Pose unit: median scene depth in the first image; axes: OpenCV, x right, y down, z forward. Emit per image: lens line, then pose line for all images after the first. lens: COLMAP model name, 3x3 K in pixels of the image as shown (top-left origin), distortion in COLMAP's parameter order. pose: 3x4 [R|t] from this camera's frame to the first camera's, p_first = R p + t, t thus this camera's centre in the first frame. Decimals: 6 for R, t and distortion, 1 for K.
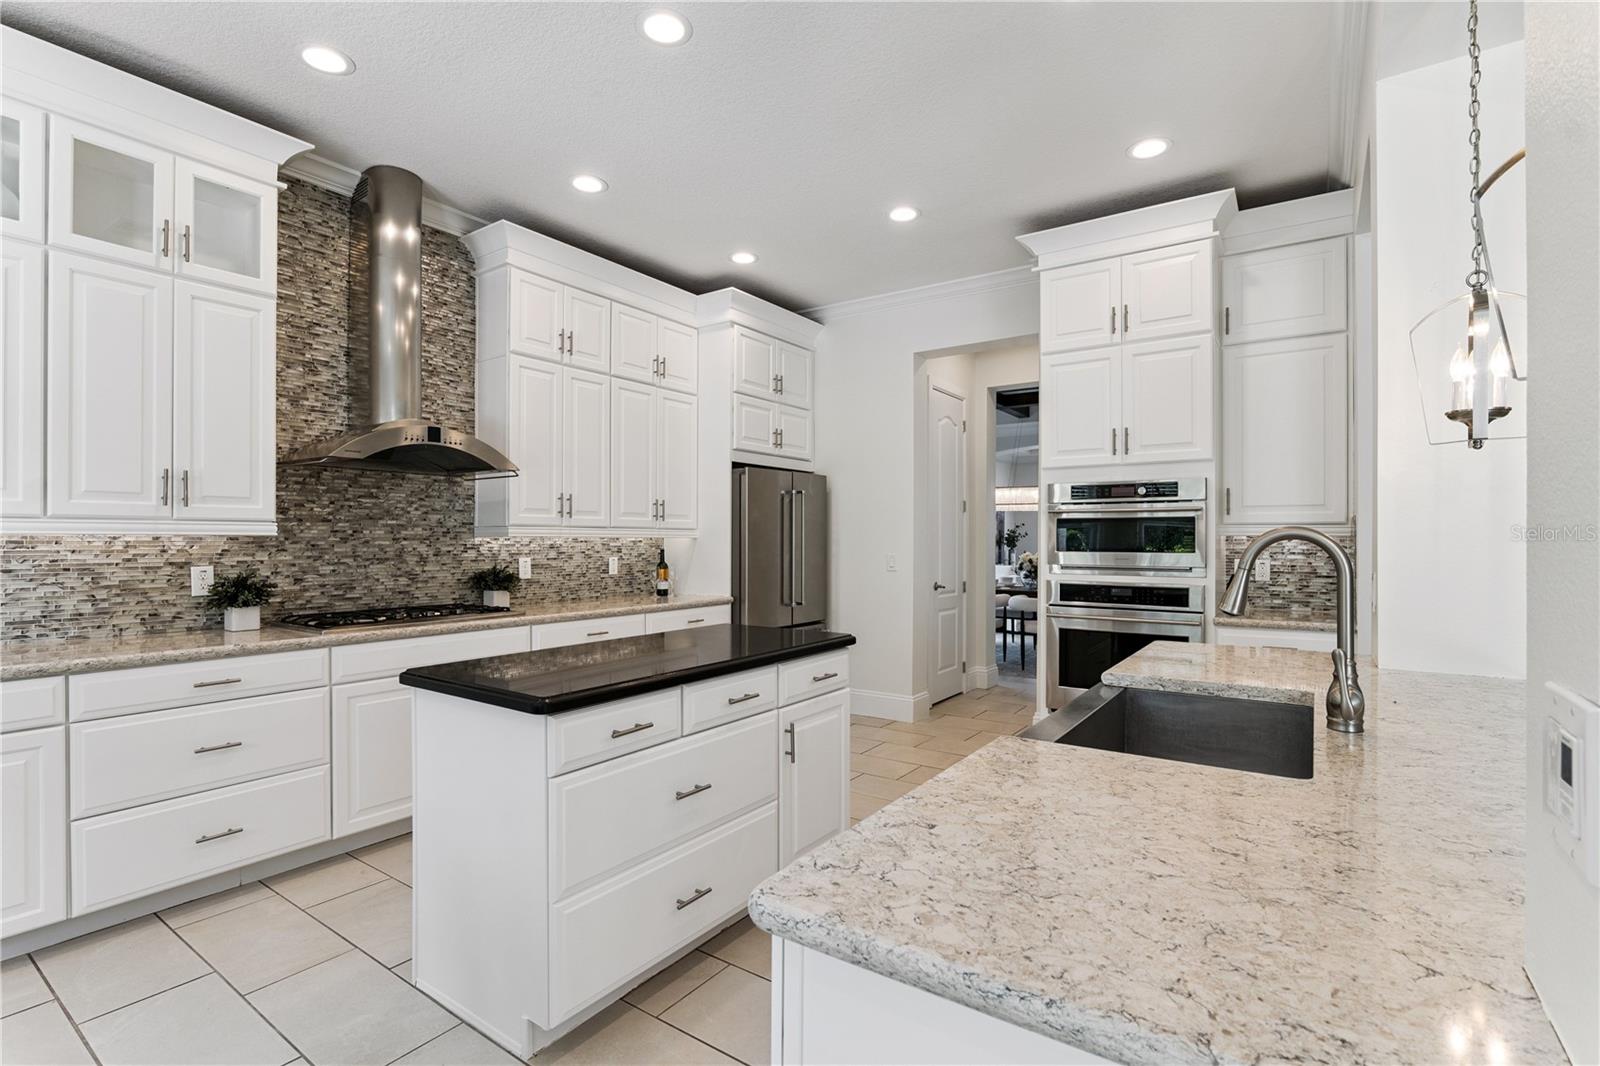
lens RADIAL K [[747.1, 0, 806.5], [0, 747.1, 539.9], [0, 0, 1]] dist [0.003200, 0.000347]
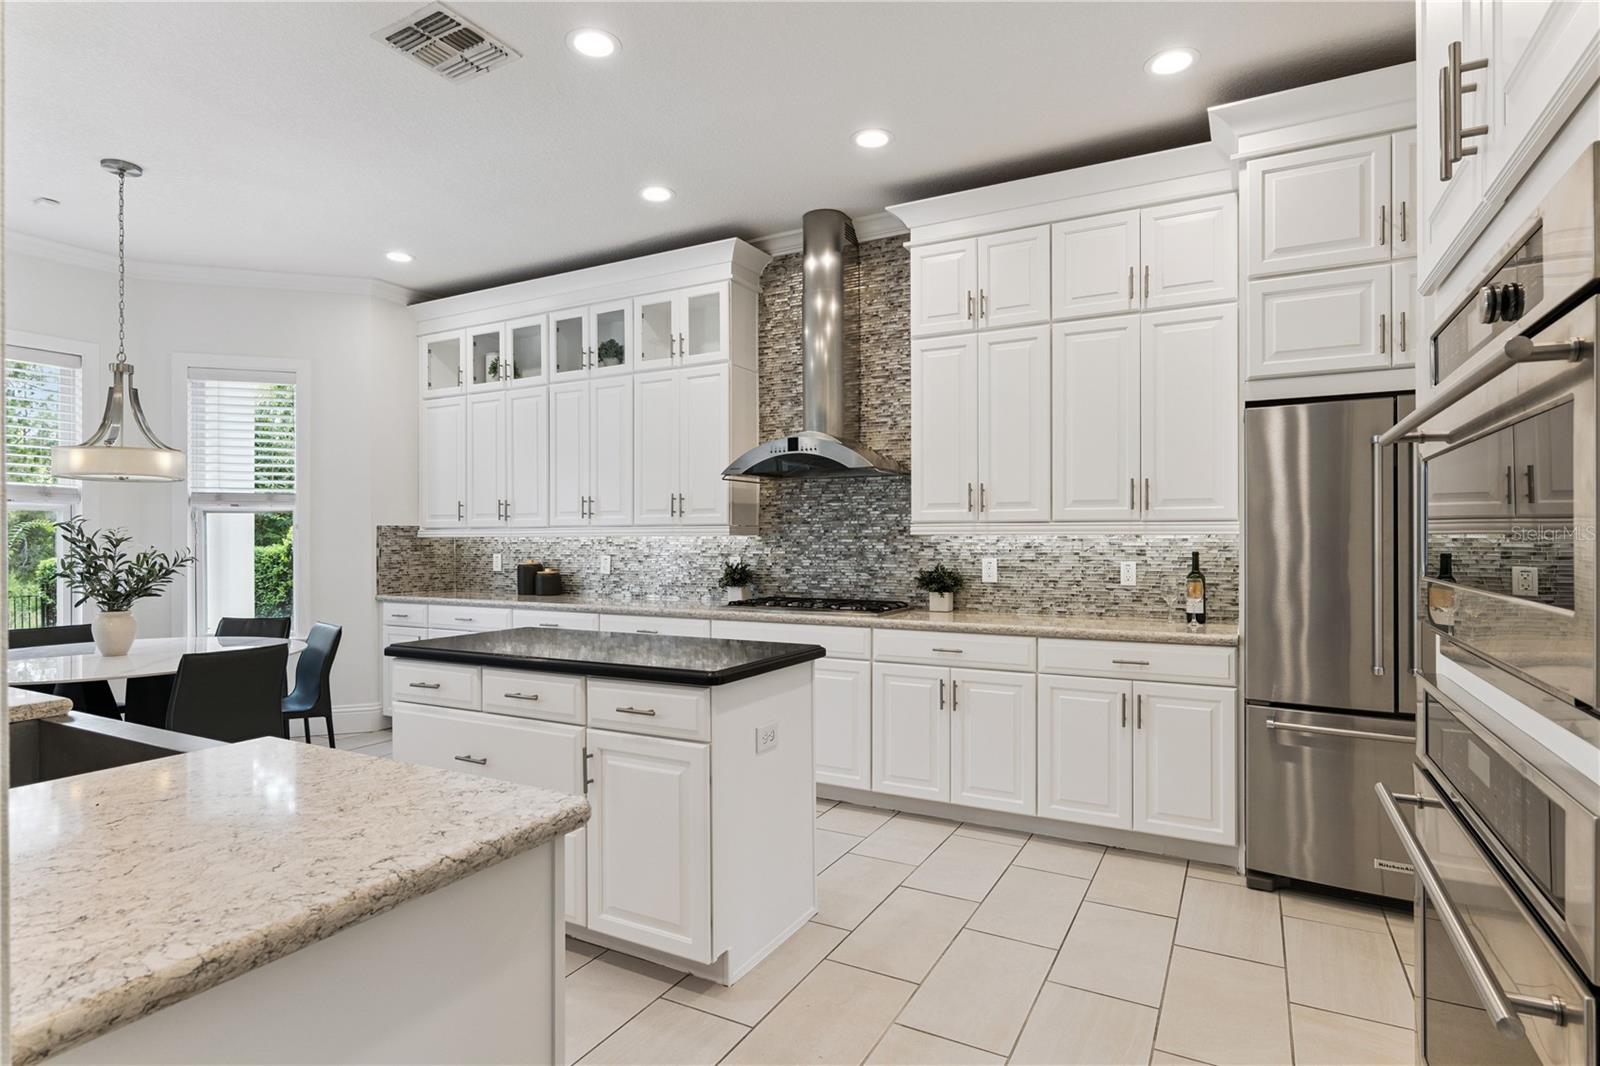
lens RADIAL K [[817.1, 0, 807.8], [0, 817.1, 532.9], [0, 0, 1]] dist [-0.003314, 0.000137]
pose [[0.125444, -0.000447, -0.992101, 0.626544], [0.005672, 0.999984, 0.000267, -0.008434], [0.992084, -0.005661, 0.125445, 0.762128]]
